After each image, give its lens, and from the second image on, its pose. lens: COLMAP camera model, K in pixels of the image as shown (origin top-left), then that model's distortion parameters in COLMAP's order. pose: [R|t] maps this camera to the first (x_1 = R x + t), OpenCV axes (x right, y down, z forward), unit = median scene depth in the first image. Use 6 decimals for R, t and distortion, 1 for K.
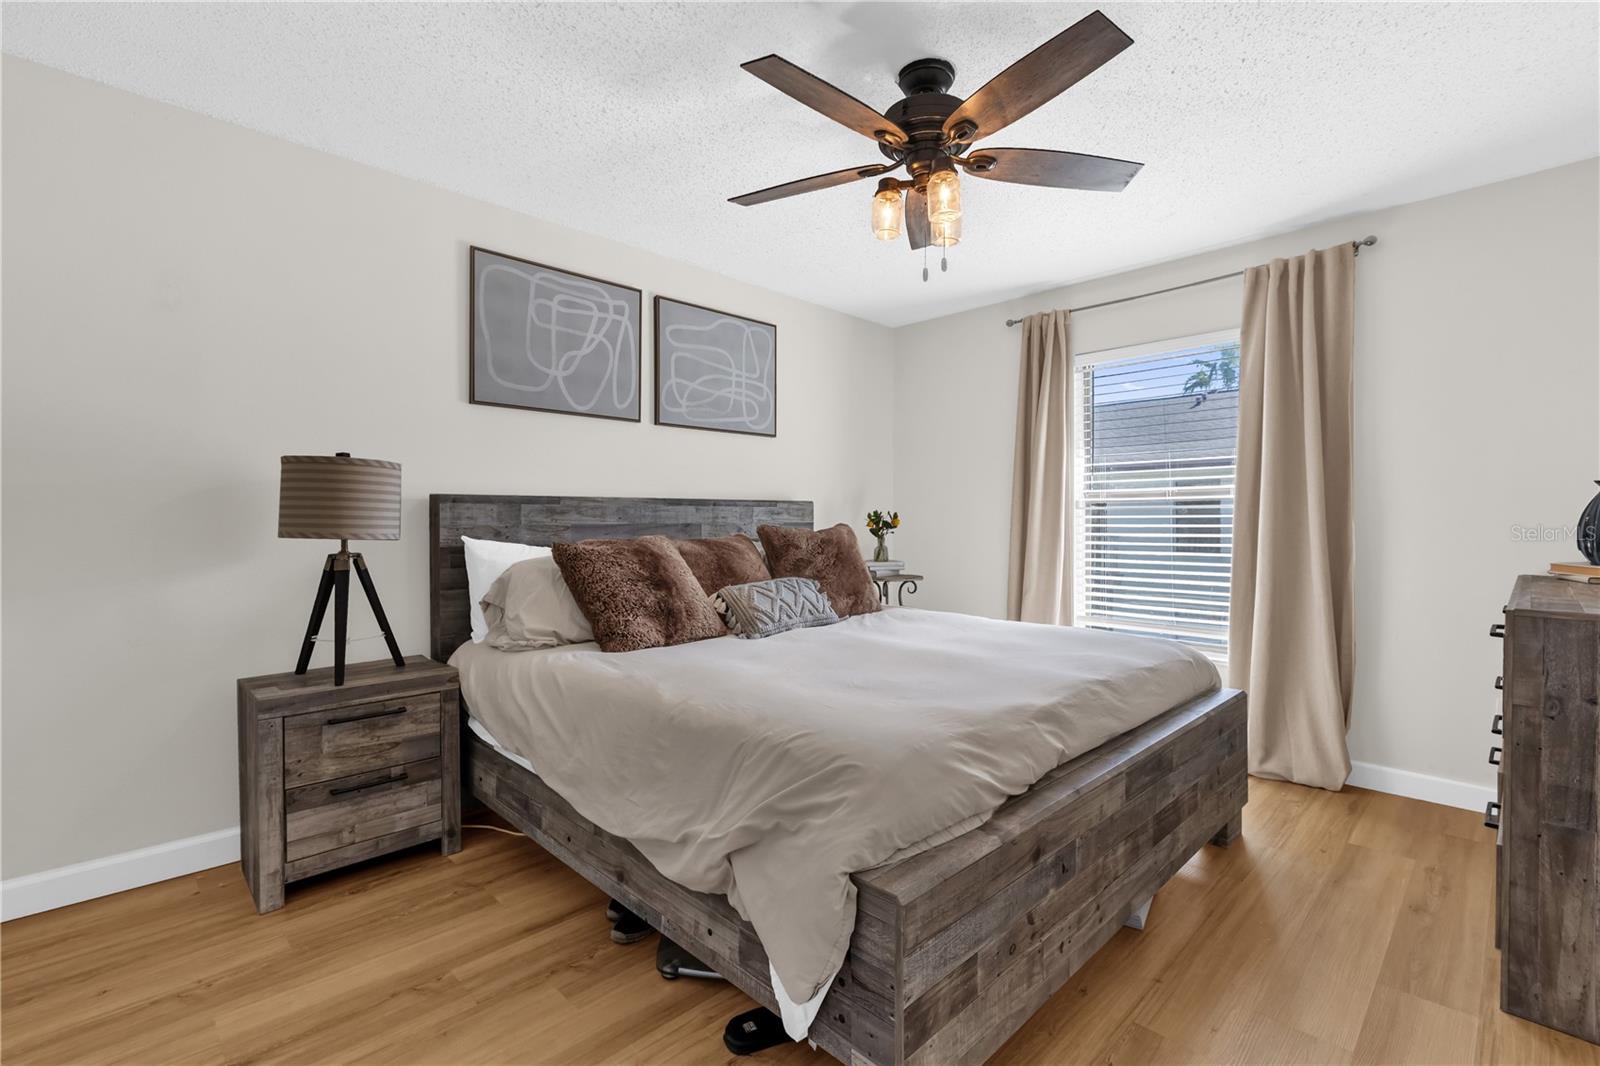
lens RADIAL K [[709.4, 0, 792.4], [0, 709.4, 533.5], [0, 0, 1]] dist [-0.001590, -0.000854]
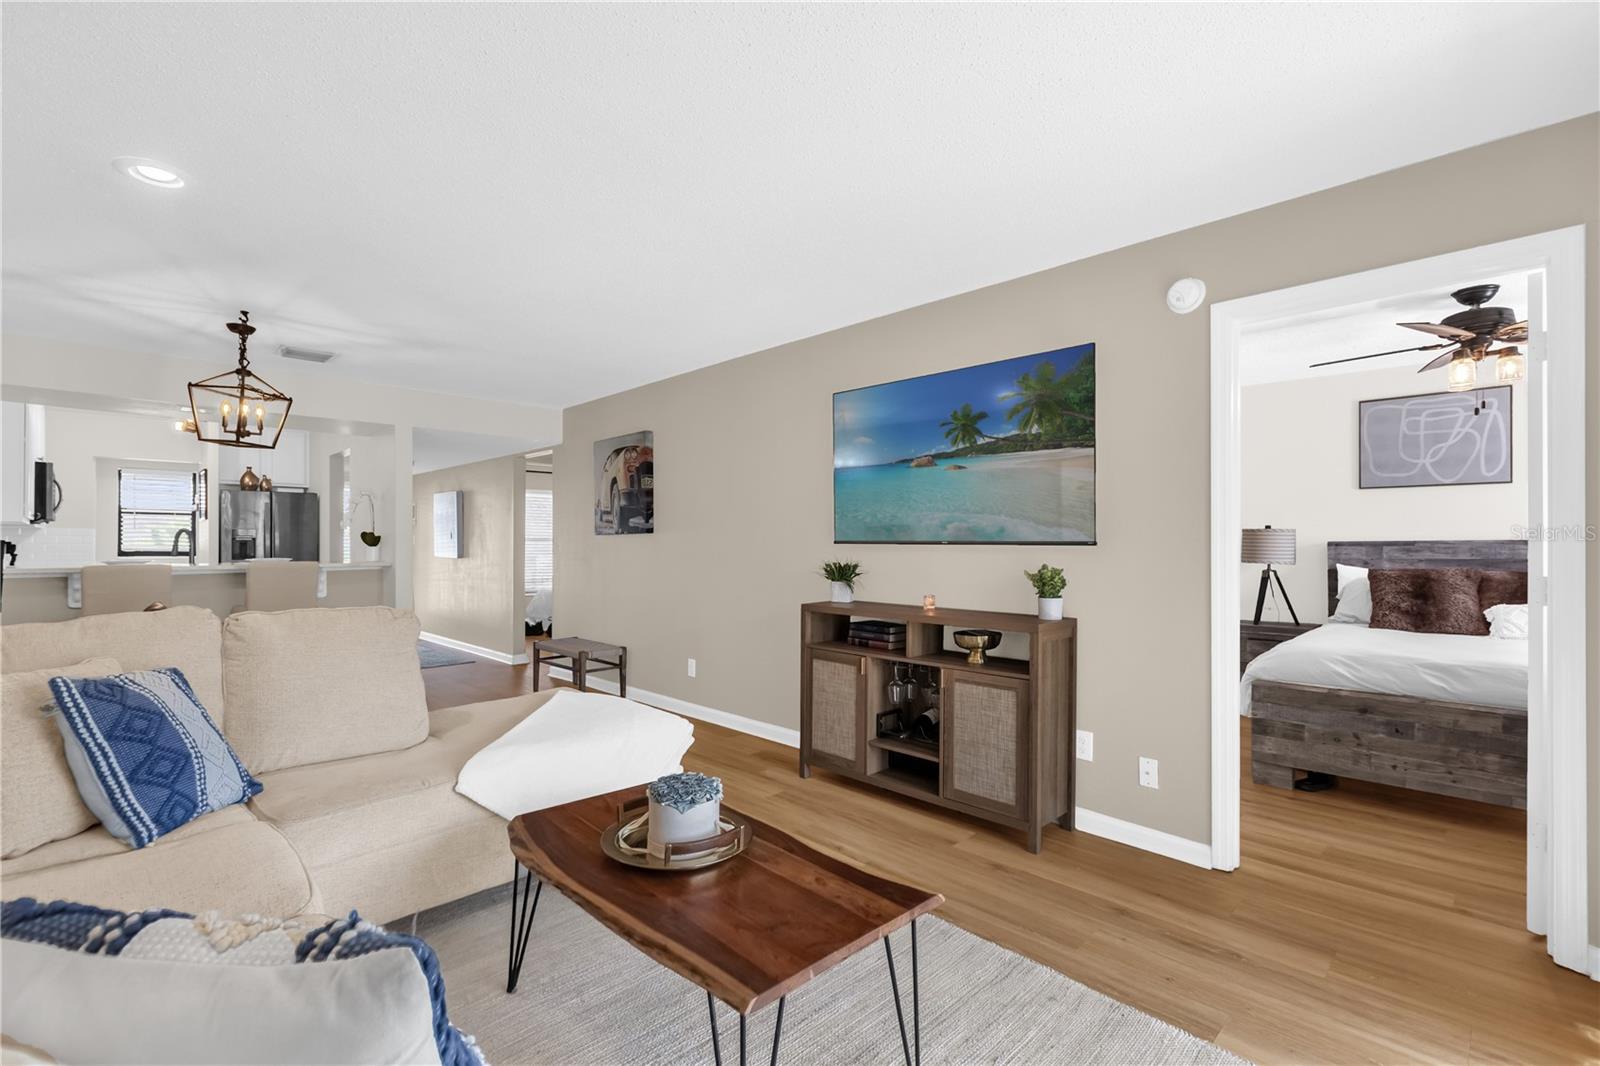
lens RADIAL K [[709.4, 0, 805.8], [0, 709.4, 541.9], [0, 0, 1]] dist [-0.001590, -0.000854]
pose [[0.015930, -0.003202, -0.999868, 1.232694], [-0.015617, 0.999872, -0.003451, -0.023075], [0.999751, 0.015670, 0.015878, -0.390980]]
